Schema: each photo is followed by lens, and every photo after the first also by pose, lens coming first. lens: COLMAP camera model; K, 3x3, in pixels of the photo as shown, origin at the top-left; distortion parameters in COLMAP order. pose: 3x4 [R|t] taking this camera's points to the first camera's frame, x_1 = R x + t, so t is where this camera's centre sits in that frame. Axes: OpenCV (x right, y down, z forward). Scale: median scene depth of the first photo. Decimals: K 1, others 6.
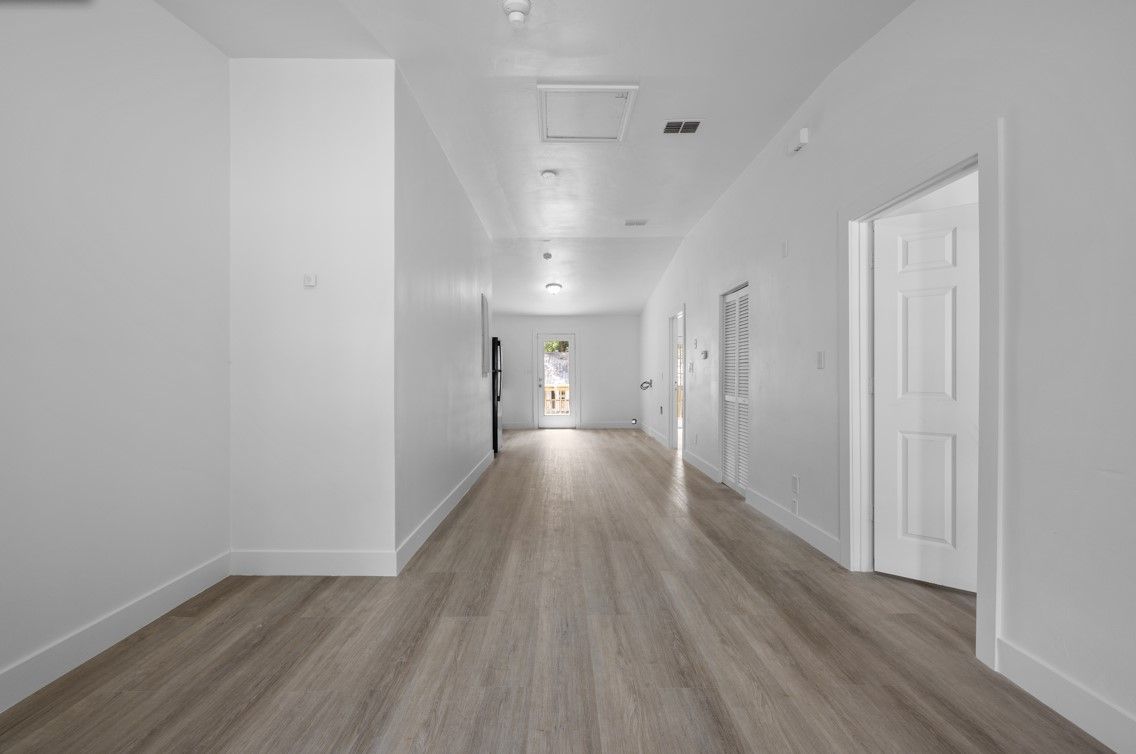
lens RADIAL K [[467.3, 0, 560.5], [0, 467.3, 381.6], [0, 0, 1]] dist [0.005095, -0.000012]
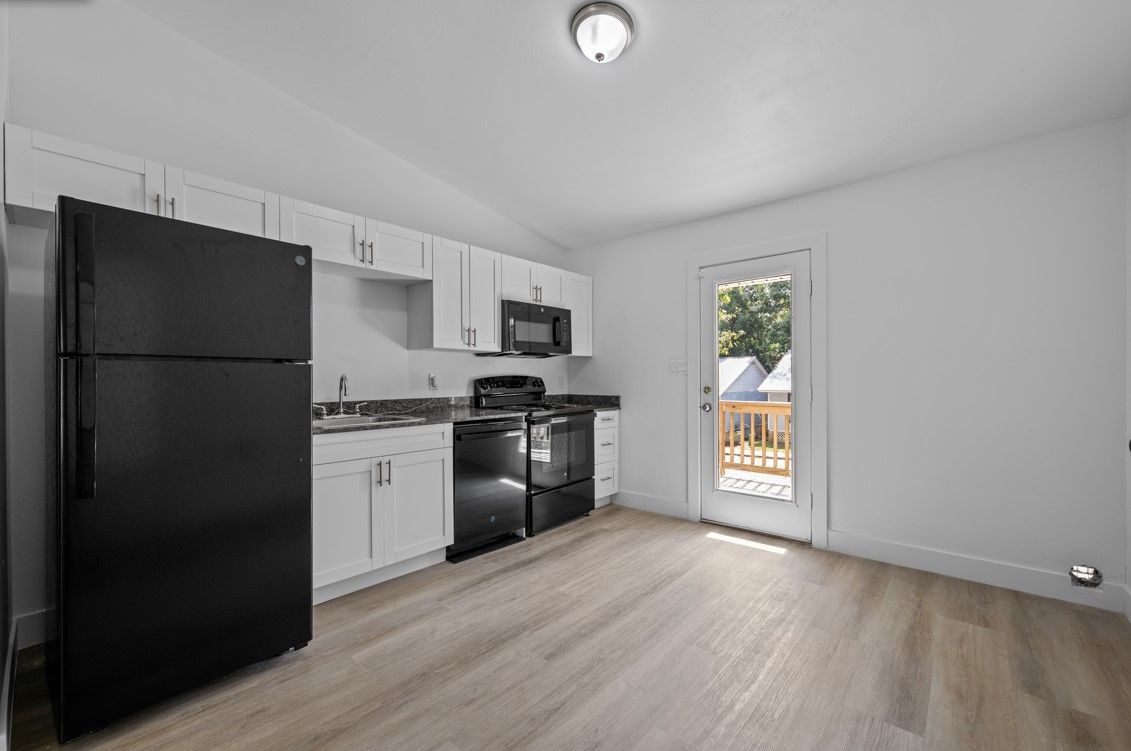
lens RADIAL K [[465.2, 0, 565.8], [0, 465.2, 378.4], [0, 0, 1]] dist [0.005095, -0.000012]
pose [[0.754385, 0.003894, -0.656421, 0.508517], [-0.013795, 0.999856, -0.009923, -0.036174], [0.656287, 0.016541, 0.754330, 2.914241]]
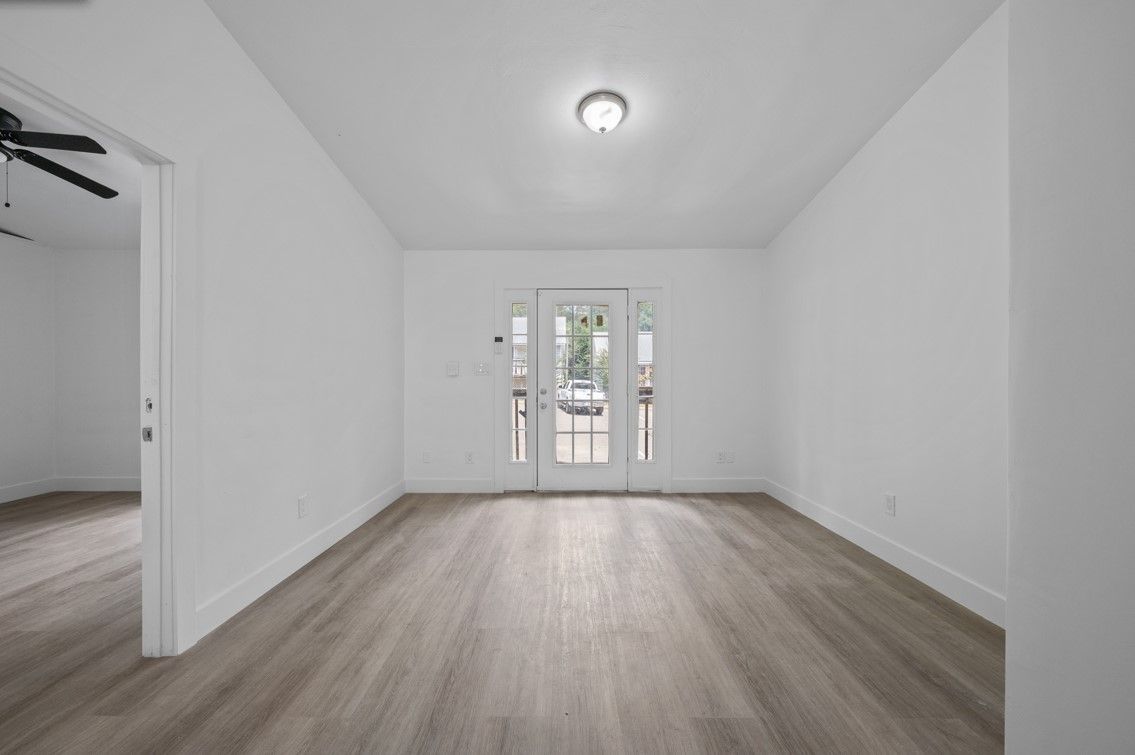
lens RADIAL K [[466.9, 0, 561.3], [0, 466.9, 379.9], [0, 0, 1]] dist [0.005095, -0.000012]
pose [[-0.999970, 0.005923, 0.005076, 0.035788], [0.006021, 0.999790, 0.019599, -0.024063], [-0.004959, 0.019629, -0.999795, 1.729401]]
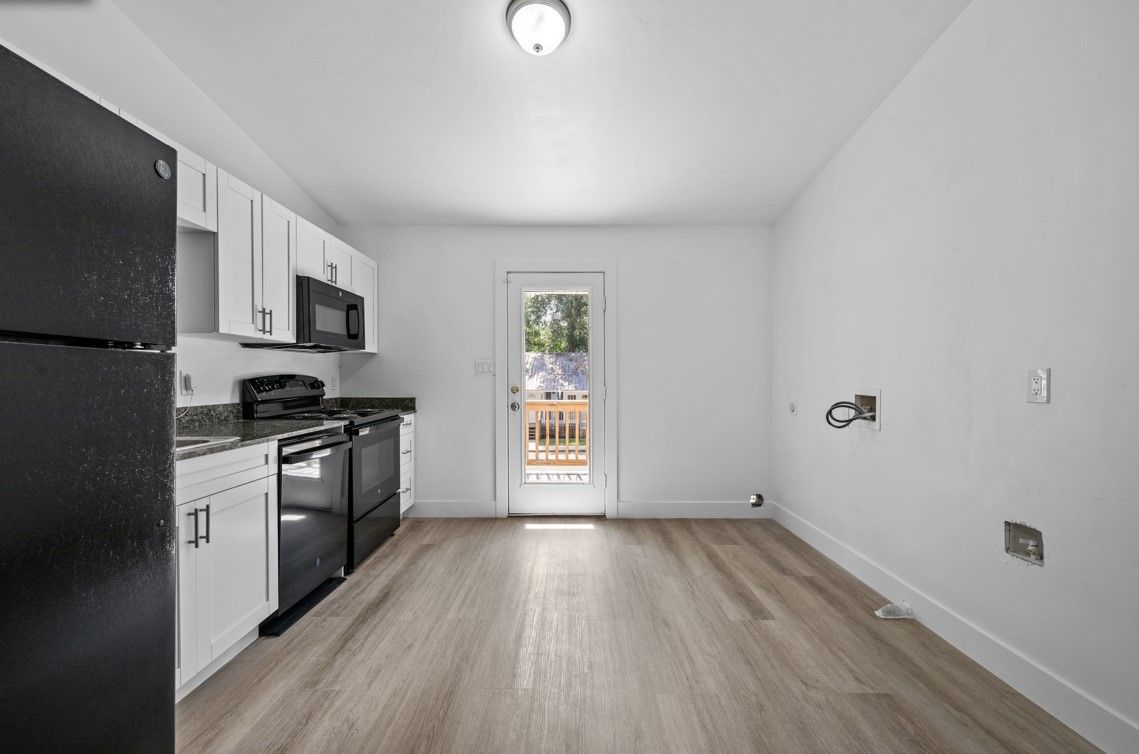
lens RADIAL K [[465.0, 0, 571.0], [0, 465.0, 380.2], [0, 0, 1]] dist [0.000104, 0.000148]
pose [[0.999954, 0.009151, 0.002771, 0.010269], [-0.009109, 0.999847, -0.014940, -0.032291], [-0.002907, 0.014914, 0.999885, 2.759538]]
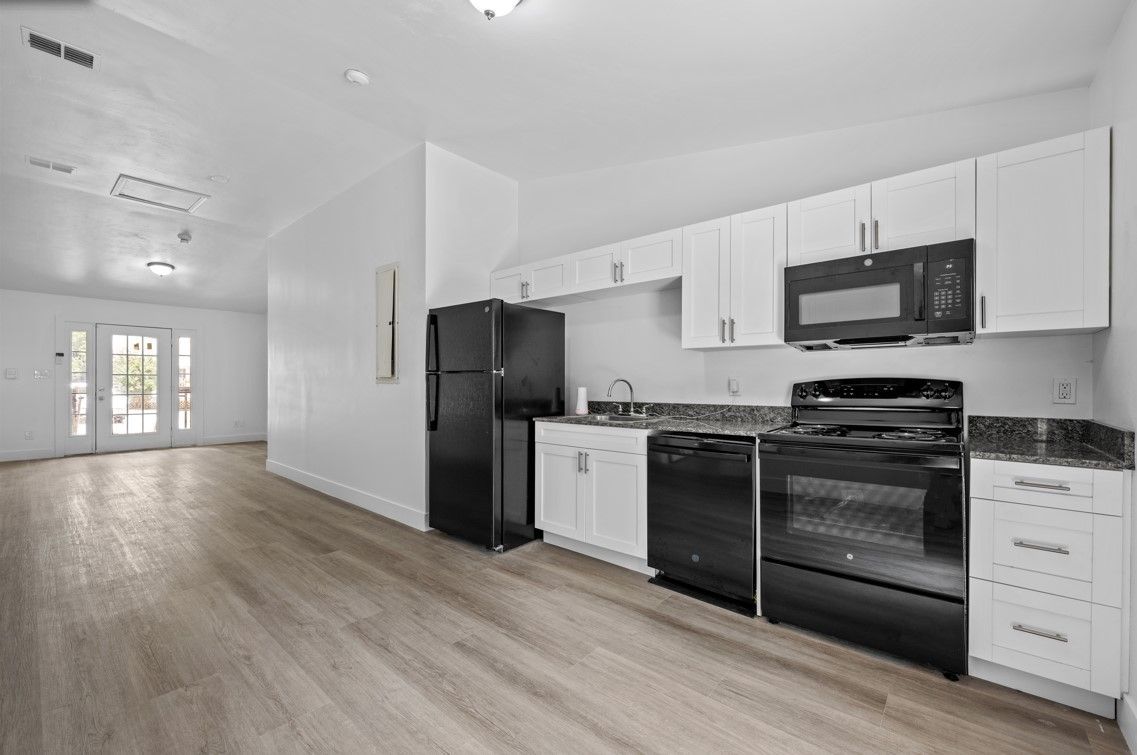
lens RADIAL K [[467.7, 0, 566.9], [0, 467.7, 383.6], [0, 0, 1]] dist [0.005095, -0.000012]
pose [[-0.656640, 0.004095, -0.754193, 0.474395], [-0.011005, 0.999827, 0.015010, -0.056793], [0.754124, 0.018156, -0.656482, 4.302609]]
